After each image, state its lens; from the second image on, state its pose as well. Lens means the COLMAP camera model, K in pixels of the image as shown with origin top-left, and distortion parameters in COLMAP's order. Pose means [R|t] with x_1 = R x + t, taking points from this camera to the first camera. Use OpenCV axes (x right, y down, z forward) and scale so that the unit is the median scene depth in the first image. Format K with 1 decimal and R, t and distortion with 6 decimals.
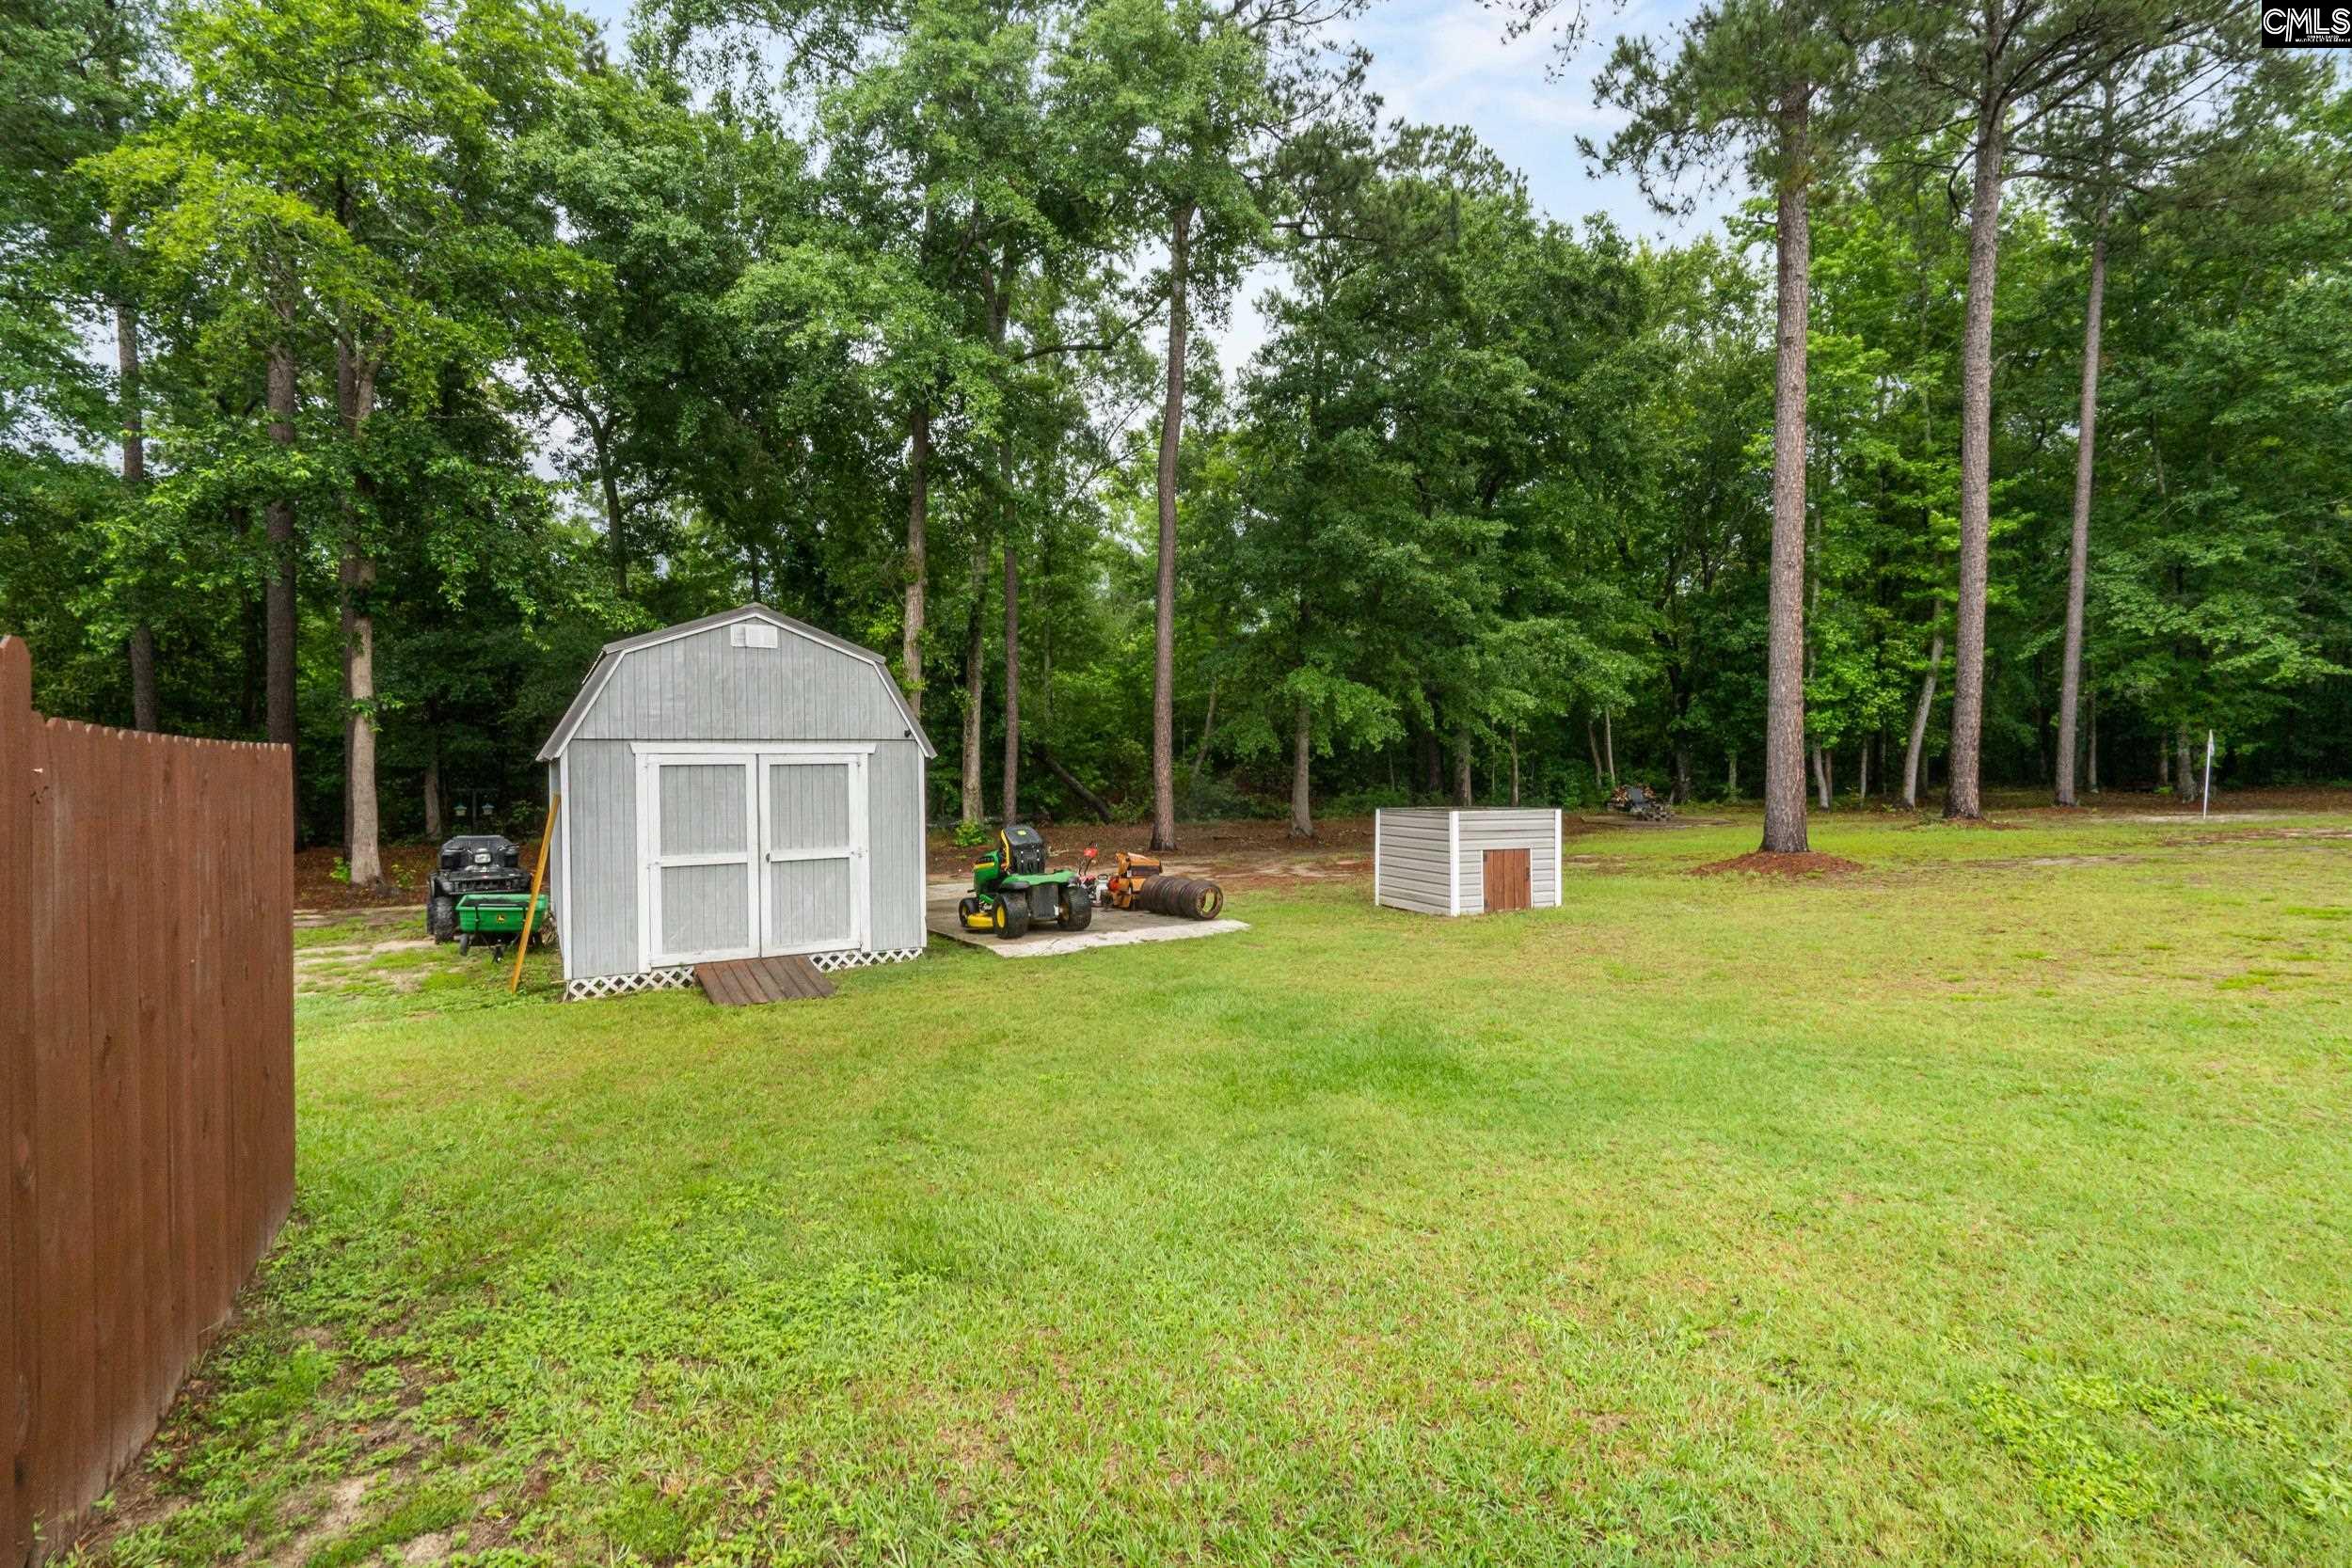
lens RADIAL K [[1069.4, 0, 1176.0], [0, 1069.4, 784.0], [0, 0, 1]] dist [-0.000844, -0.000118]
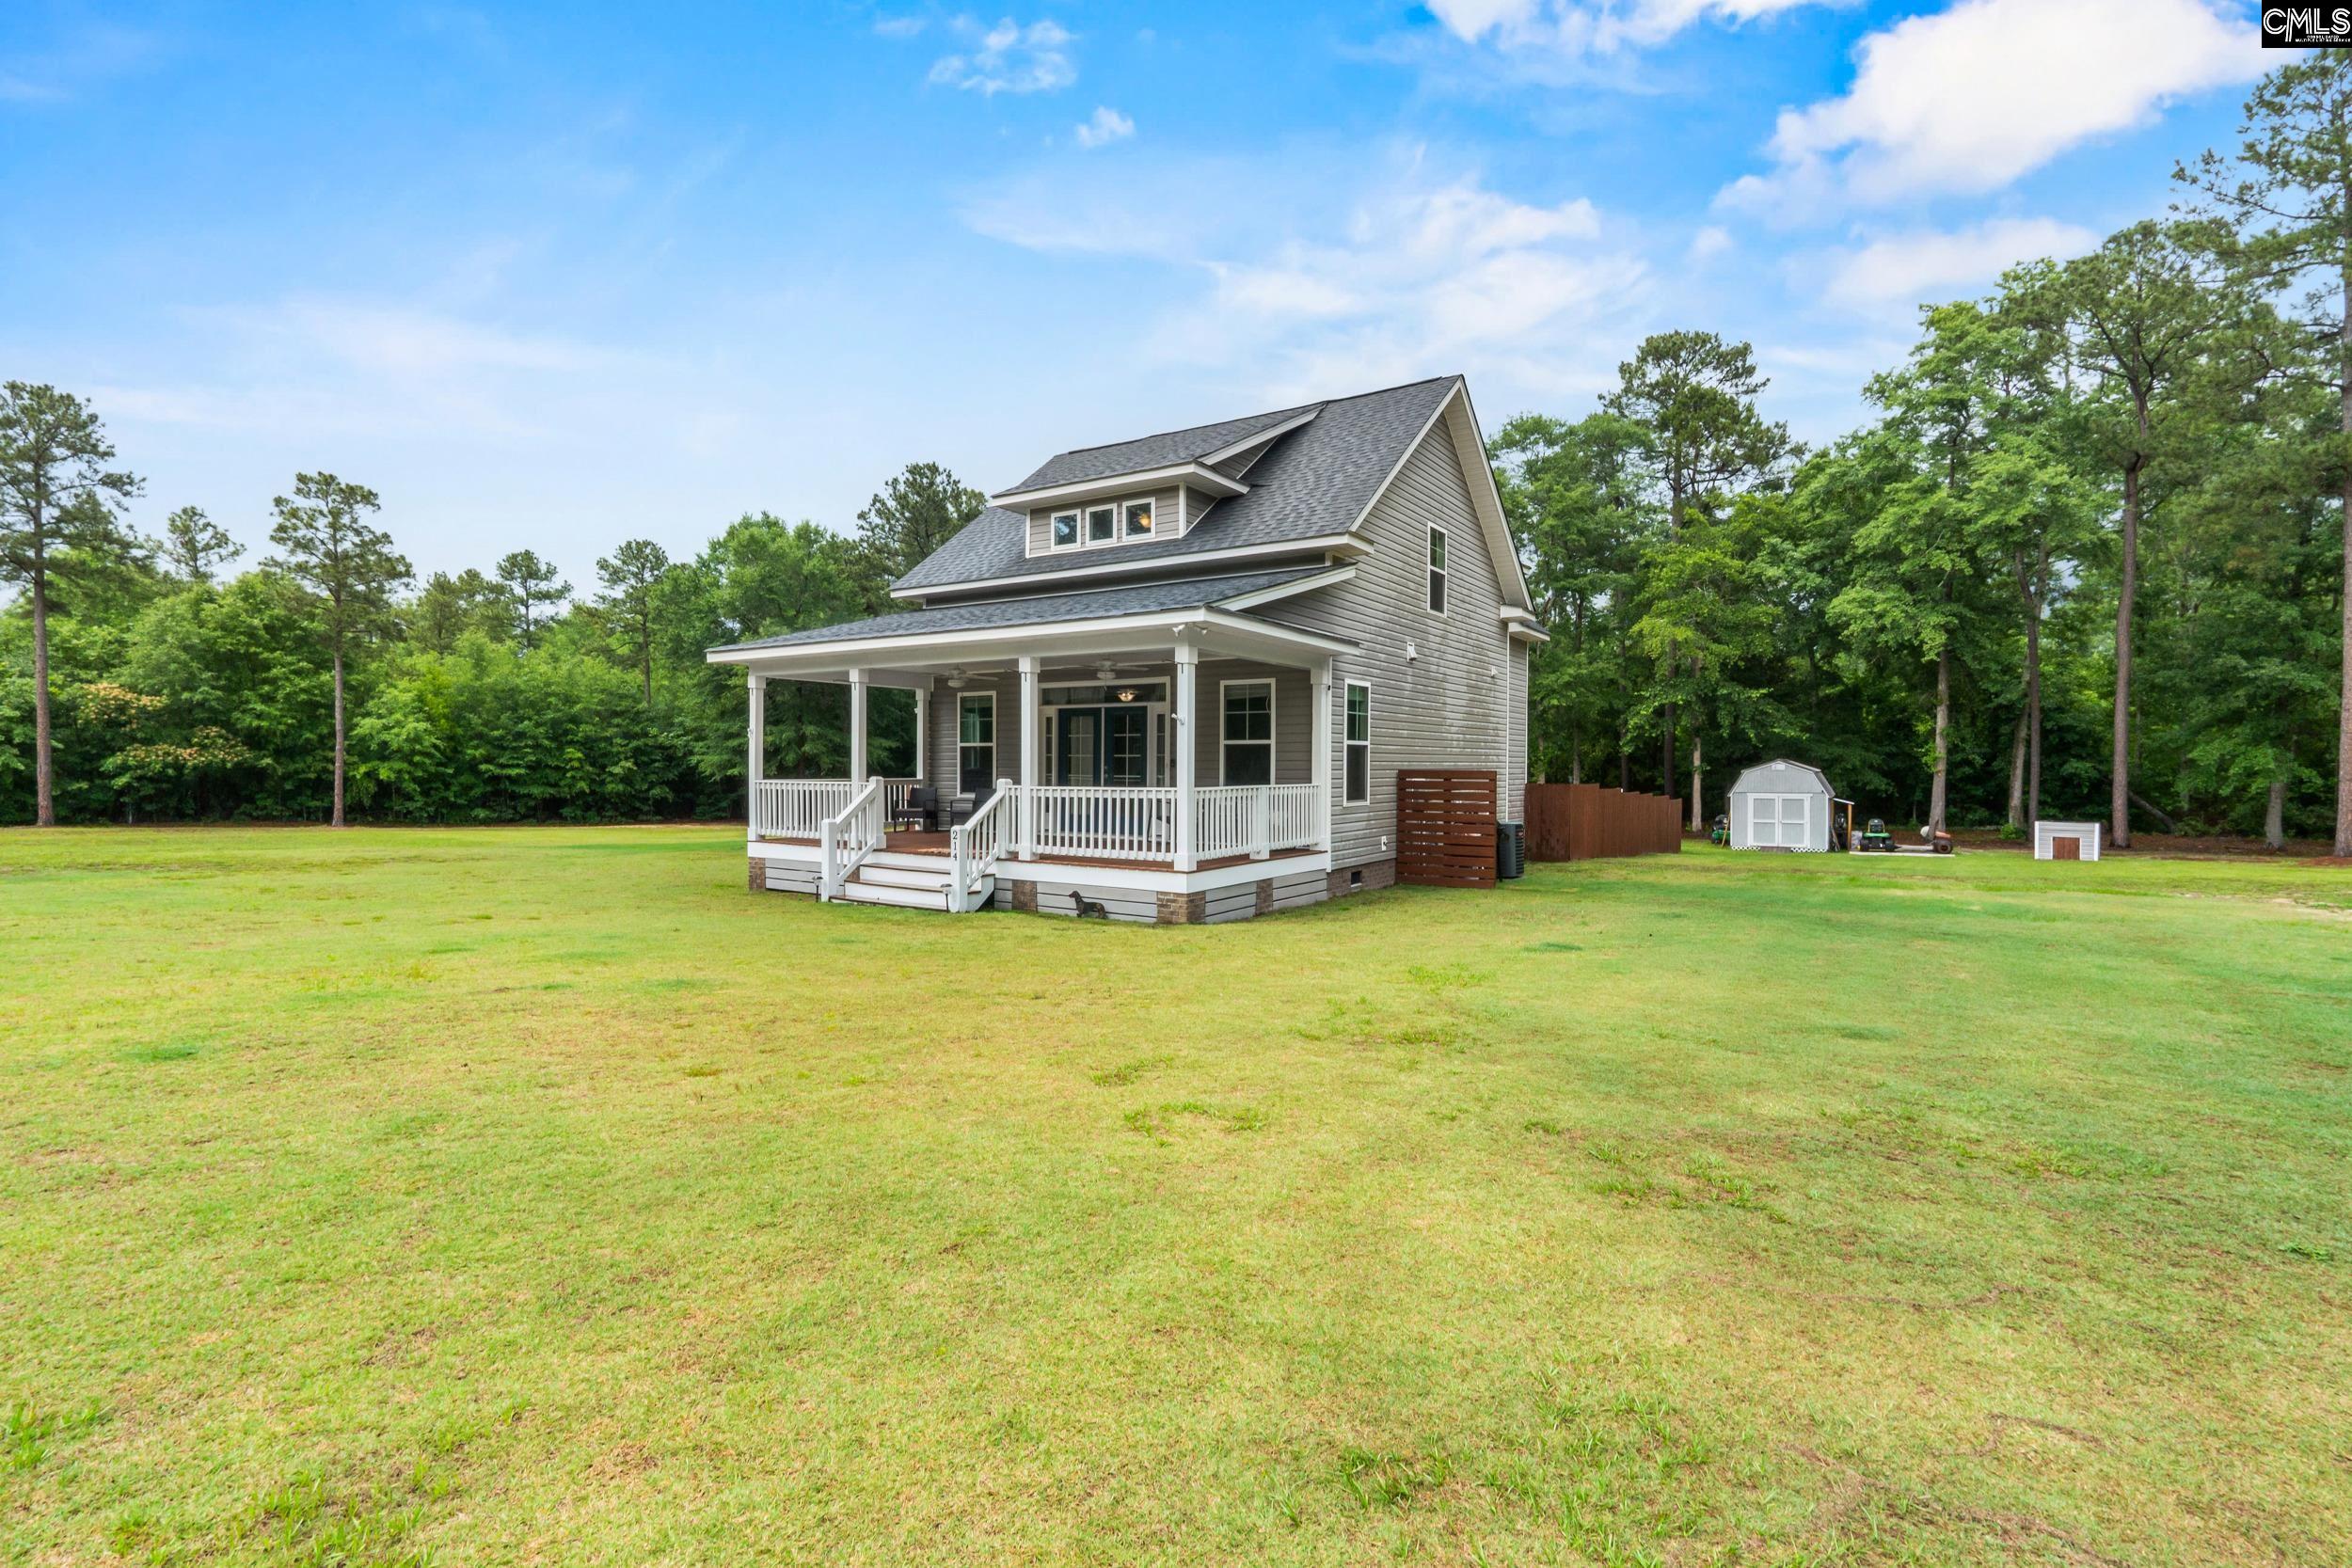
lens RADIAL K [[1069.4, 0, 1176.0], [0, 1069.4, 784.0], [0, 0, 1]] dist [-0.000844, -0.000118]
pose [[0.446244, 0.019484, -0.894699, 2.134326], [-0.024860, 0.999647, 0.009370, -0.053783], [0.894566, 0.018061, 0.446571, -2.754459]]
